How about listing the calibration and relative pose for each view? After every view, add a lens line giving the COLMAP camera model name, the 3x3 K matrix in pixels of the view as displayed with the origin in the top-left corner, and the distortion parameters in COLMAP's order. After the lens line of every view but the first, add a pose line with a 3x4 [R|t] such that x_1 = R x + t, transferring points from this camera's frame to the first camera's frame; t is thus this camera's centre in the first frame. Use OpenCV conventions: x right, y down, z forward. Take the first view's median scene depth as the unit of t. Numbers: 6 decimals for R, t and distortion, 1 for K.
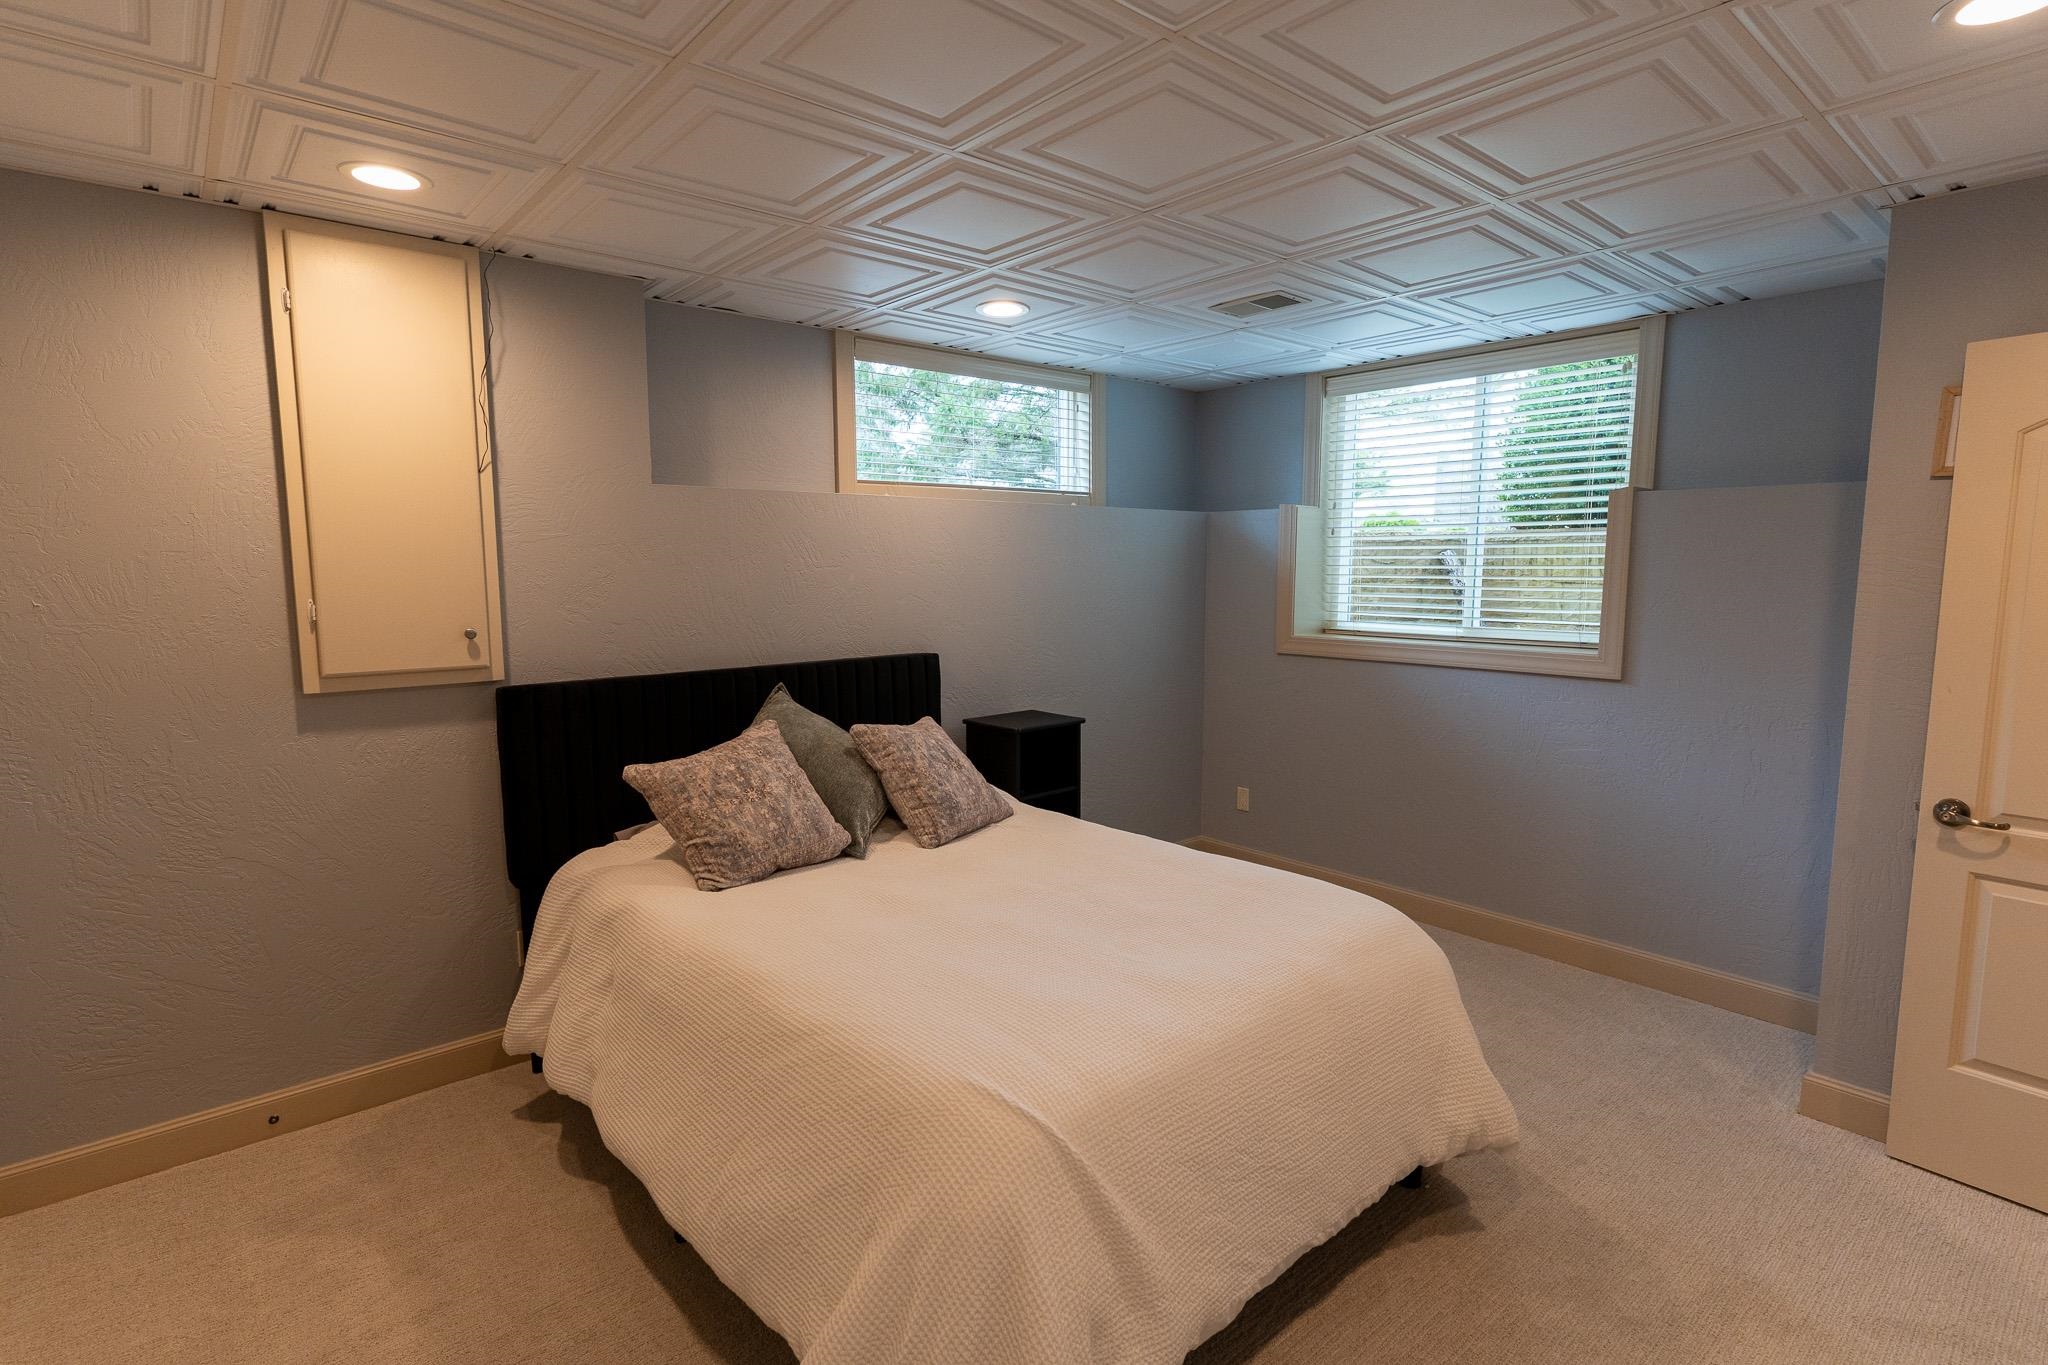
lens RADIAL K [[1011.5, 0, 1046.1], [0, 1011.5, 679.9], [0, 0, 1]] dist [0.002519, 0.000427]
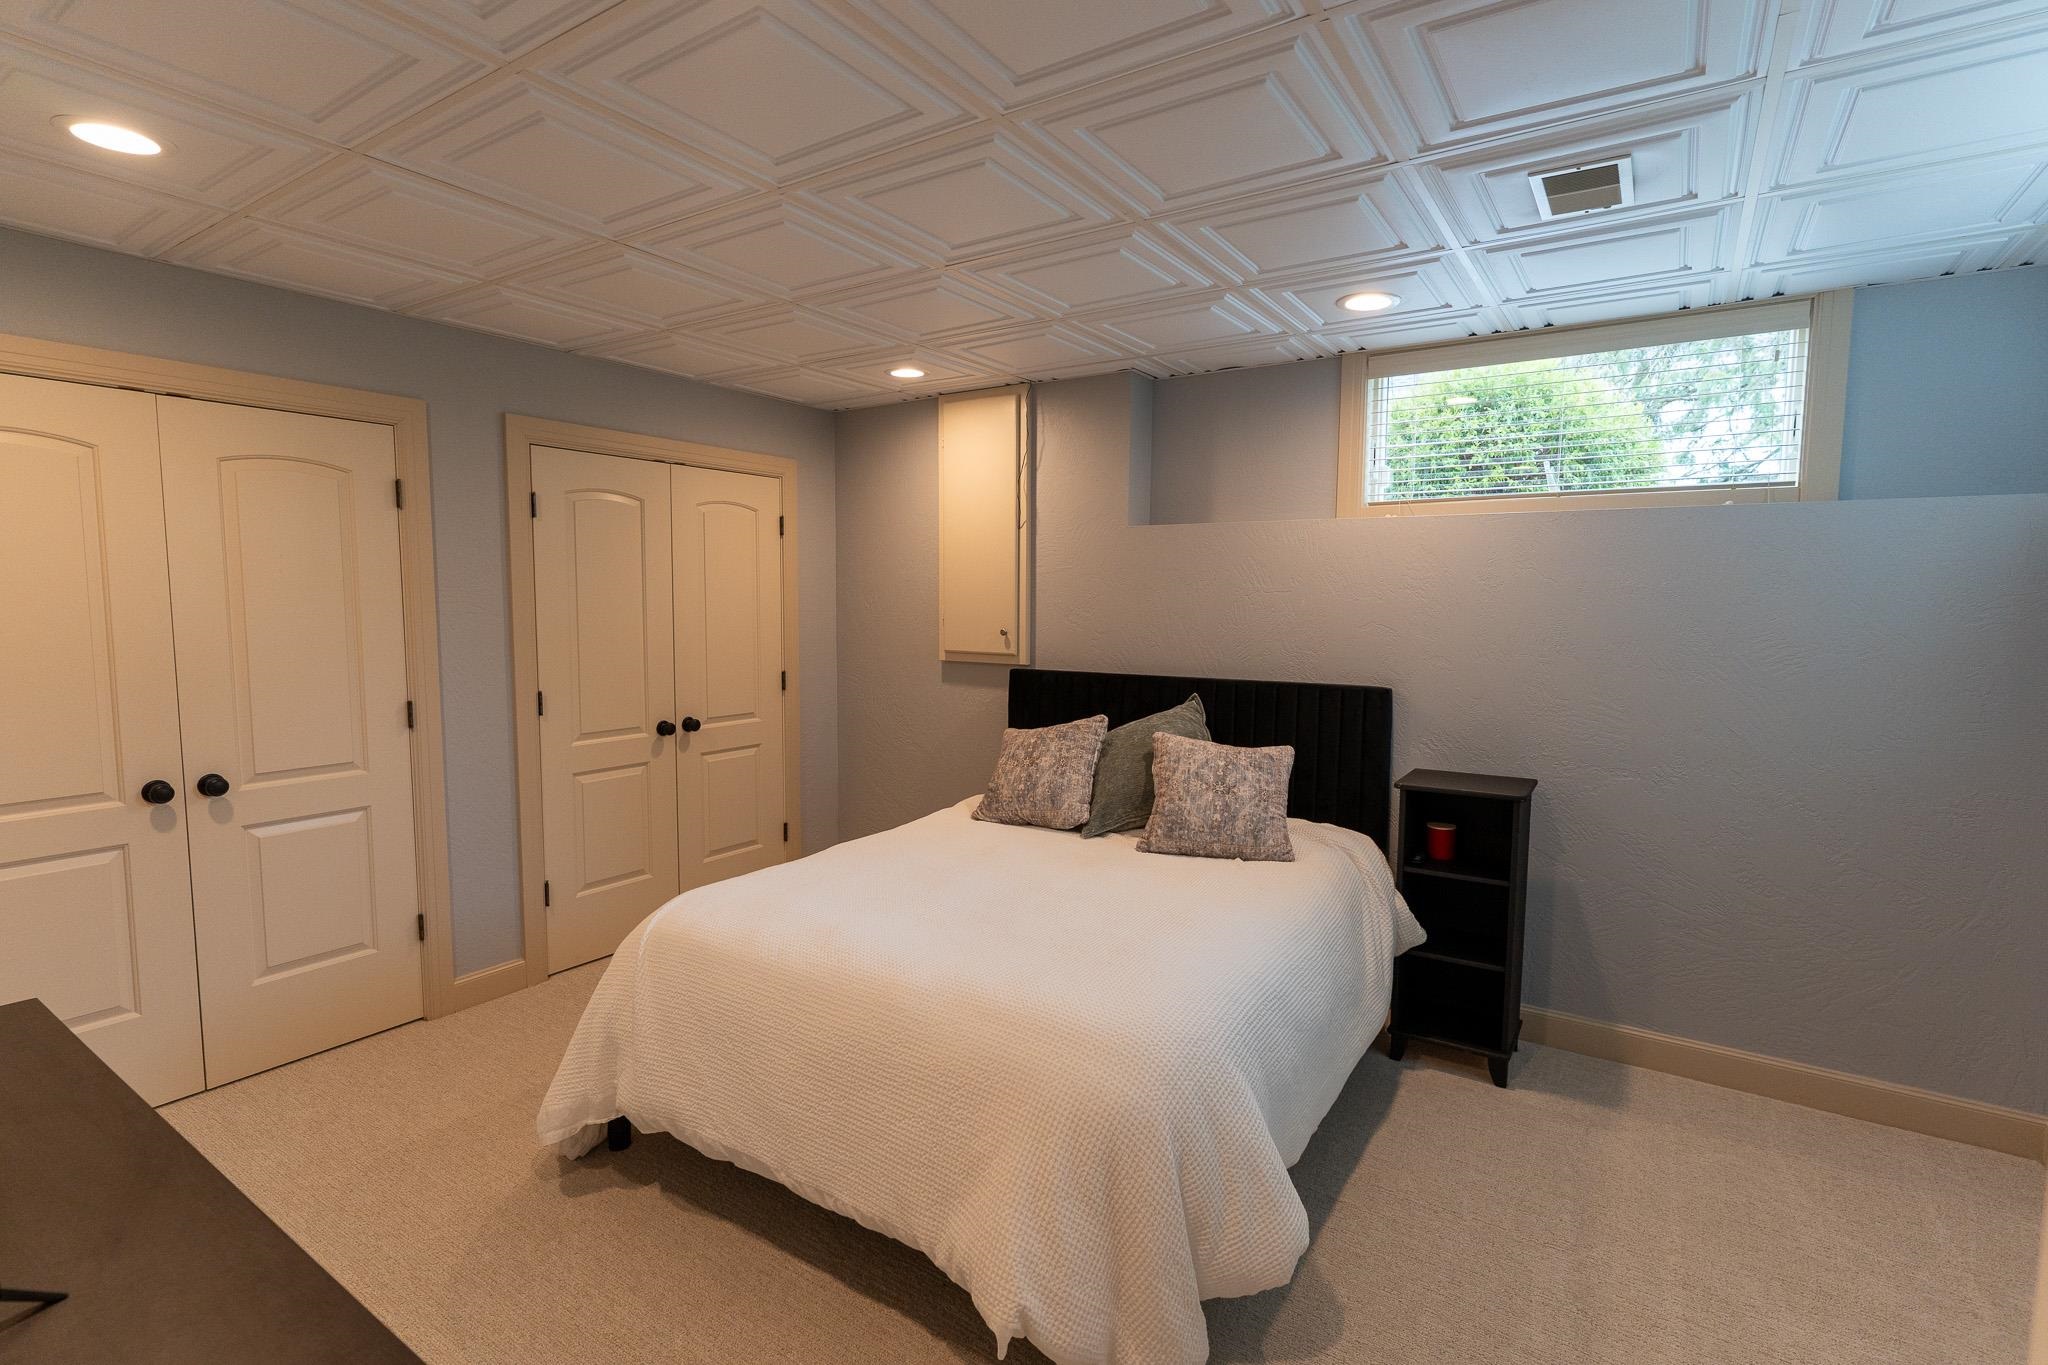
lens RADIAL K [[981.2, 0, 1015.2], [0, 981.2, 681.5], [0, 0, 1]] dist [0.001943, 0.000341]
pose [[0.253961, 0.089384, -0.963075, 0.883530], [-0.116779, 0.991270, 0.061207, -0.063410], [0.960139, 0.096923, 0.262182, 0.611740]]
